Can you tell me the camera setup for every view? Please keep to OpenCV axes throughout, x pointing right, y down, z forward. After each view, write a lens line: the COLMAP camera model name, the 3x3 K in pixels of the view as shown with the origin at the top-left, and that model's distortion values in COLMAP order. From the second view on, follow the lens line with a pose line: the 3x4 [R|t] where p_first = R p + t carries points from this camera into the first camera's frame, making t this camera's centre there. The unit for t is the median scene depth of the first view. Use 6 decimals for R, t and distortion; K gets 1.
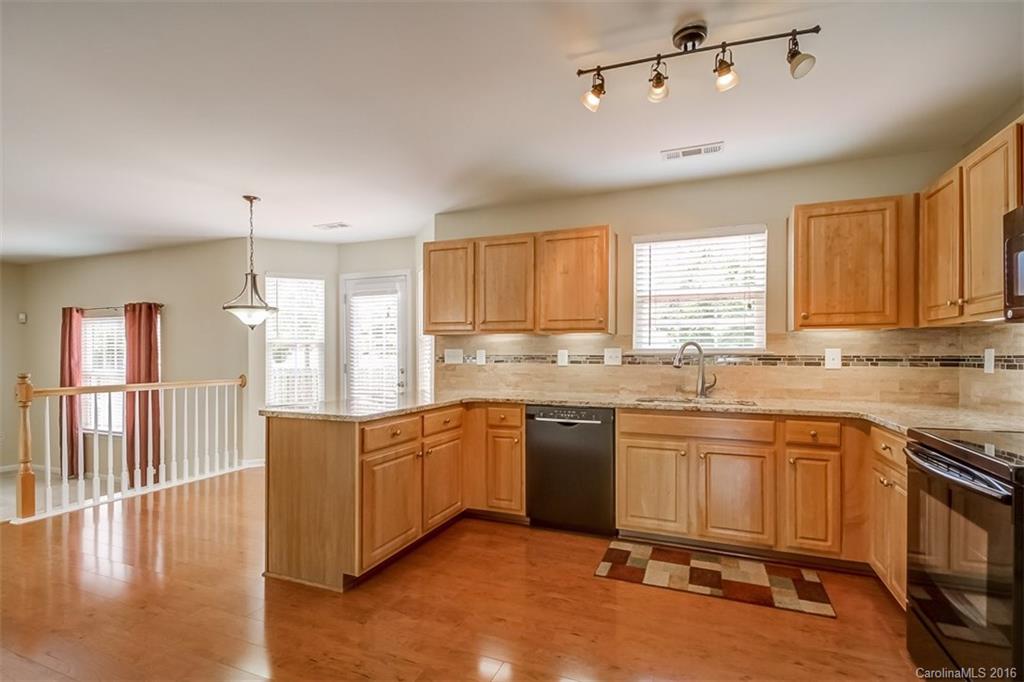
lens RADIAL K [[474.8, 0, 516.8], [0, 474.8, 355.7], [0, 0, 1]] dist [0.000767, -0.000296]
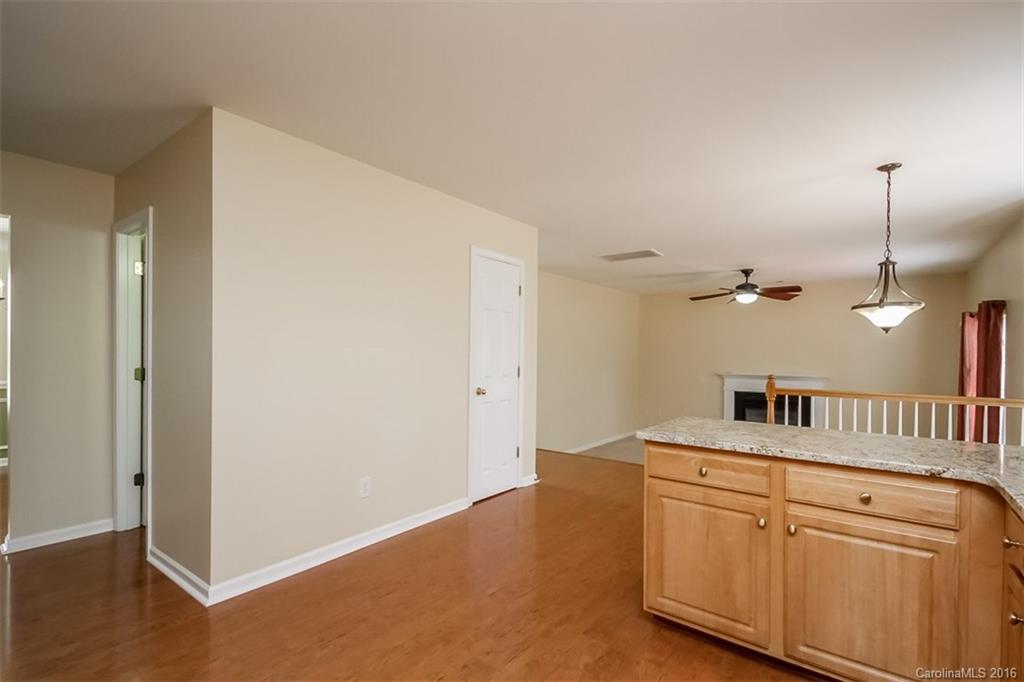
lens RADIAL K [[474.8, 0, 516.8], [0, 474.8, 355.7], [0, 0, 1]] dist [0.000767, -0.000296]
pose [[-0.270945, 0.000358, -0.962595, 0.448025], [-0.012620, 0.999913, 0.003924, -0.014615], [0.962512, 0.013212, -0.270917, 0.745305]]
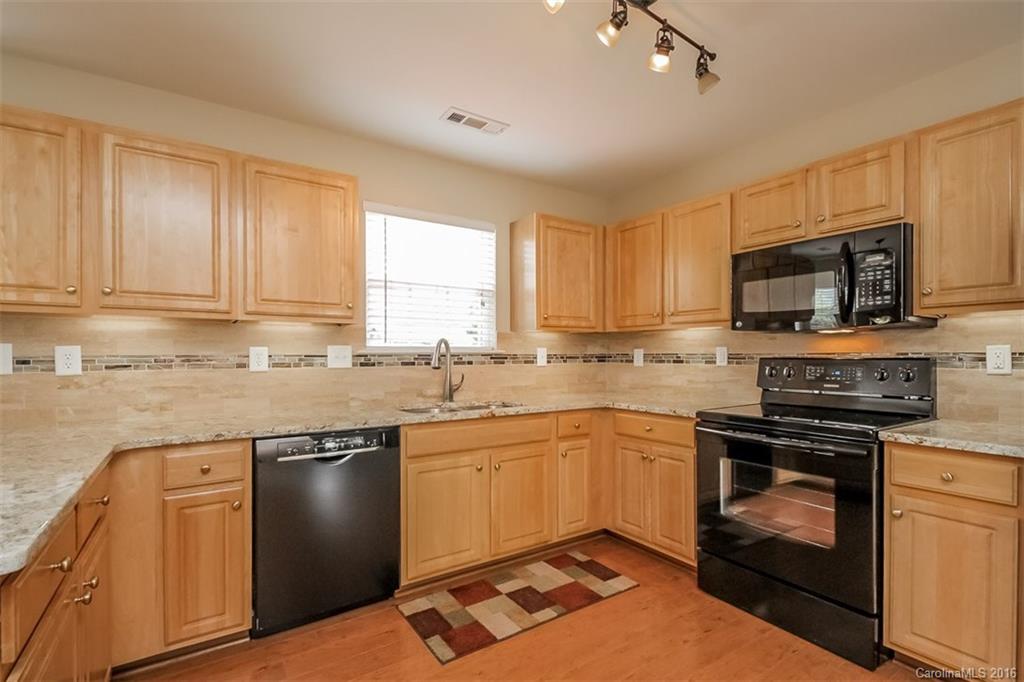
lens RADIAL K [[474.8, 0, 516.8], [0, 474.8, 355.7], [0, 0, 1]] dist [0.000767, -0.000296]
pose [[0.564785, -0.005995, 0.825217, -0.288624], [0.005131, 0.999980, 0.003753, -0.001078], [-0.825222, 0.002114, 0.564804, 0.404217]]
